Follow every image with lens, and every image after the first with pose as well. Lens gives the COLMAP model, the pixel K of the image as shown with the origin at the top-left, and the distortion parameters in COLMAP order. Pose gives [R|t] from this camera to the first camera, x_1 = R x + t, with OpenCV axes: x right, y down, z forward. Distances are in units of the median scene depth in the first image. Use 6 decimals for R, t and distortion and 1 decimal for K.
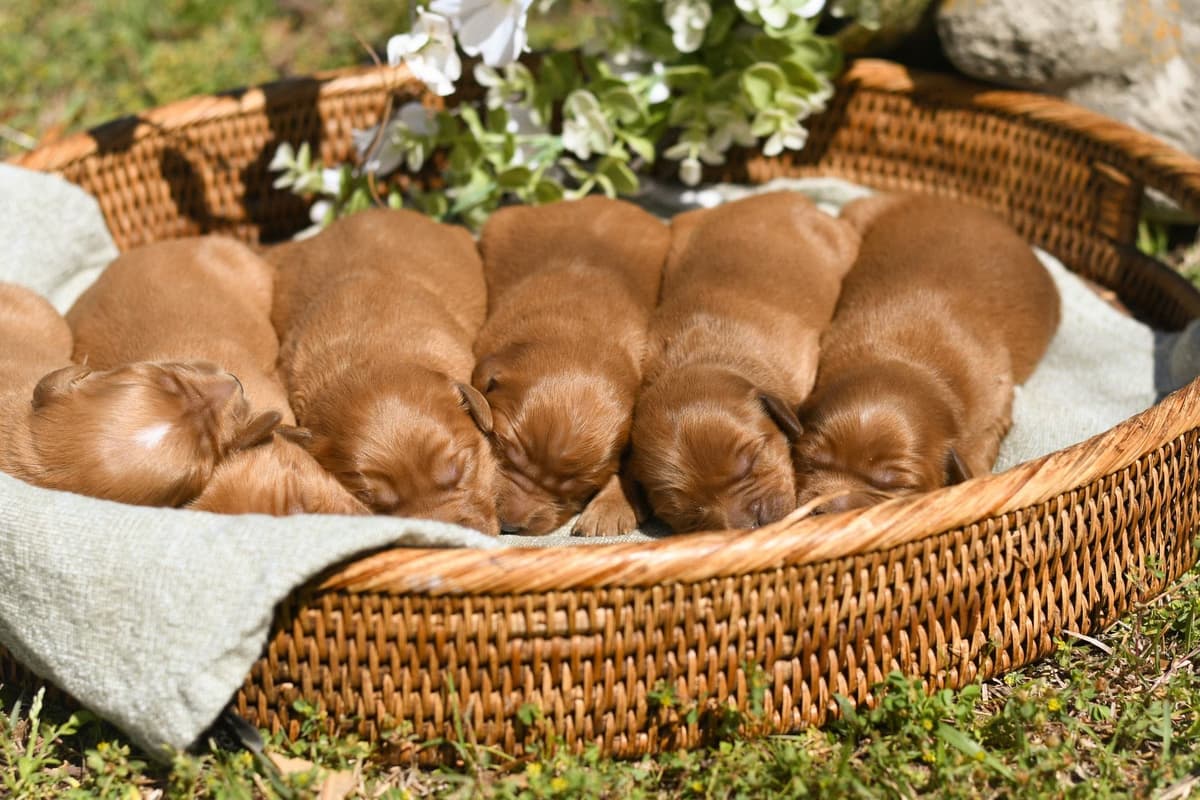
lens RADIAL K [[2756.2, 0, 600.0], [0, 2756.2, 400.0], [0, 0, 1]] dist [-0.097304, -0.149754]
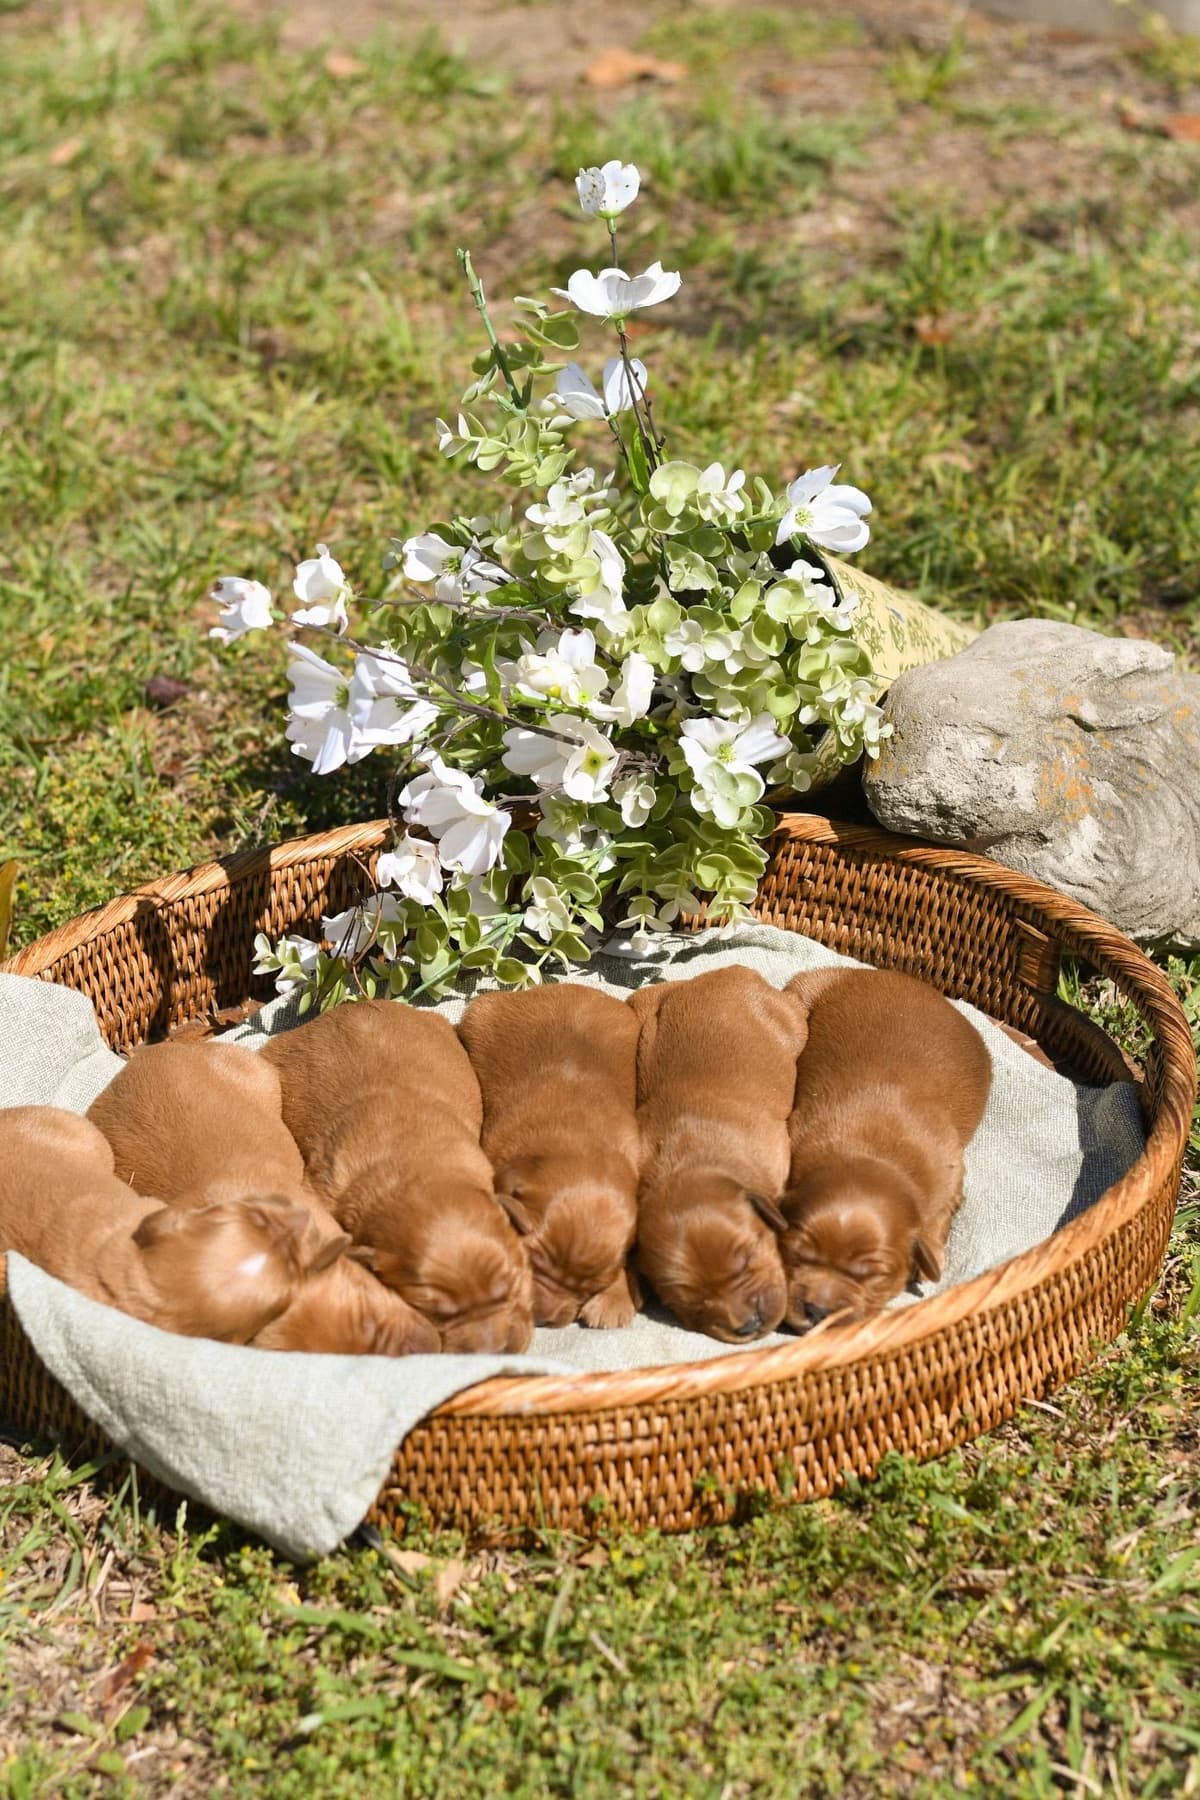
lens RADIAL K [[4134.4, 0, 600.0], [0, 4134.4, 900.0], [0, 0, 1]] dist [-0.097304, -0.149754]
pose [[0.993160, -0.037043, 0.110730, -0.210845], [0.032238, 0.998472, 0.044875, -0.227049], [-0.112224, -0.040998, 0.992837, -0.772004]]
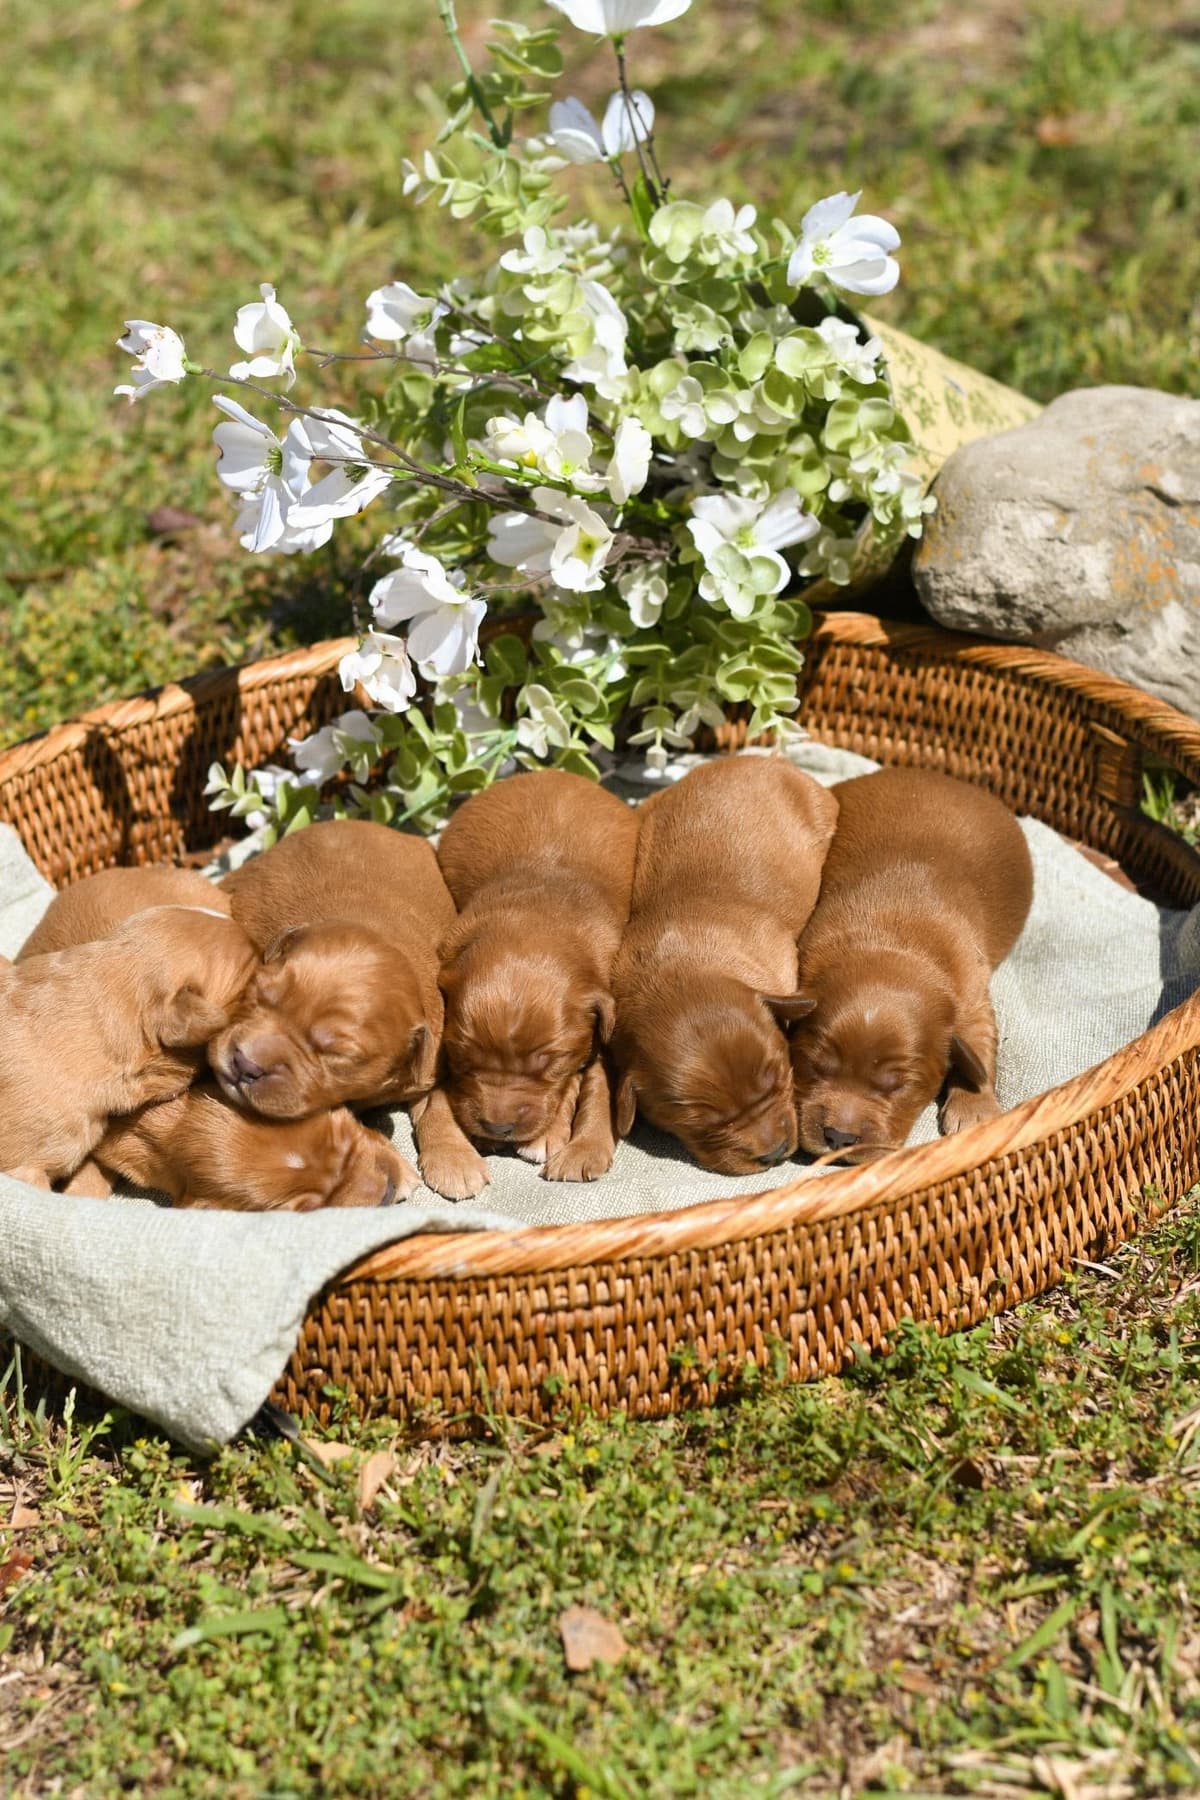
lens RADIAL K [[4134.4, 0, 600.0], [0, 4134.4, 900.0], [0, 0, 1]] dist [-0.097304, -0.149754]
pose [[0.997423, -0.061851, 0.036351, -0.052543], [0.060278, 0.997260, 0.042878, -0.127648], [-0.038903, -0.040576, 0.998419, -0.517719]]
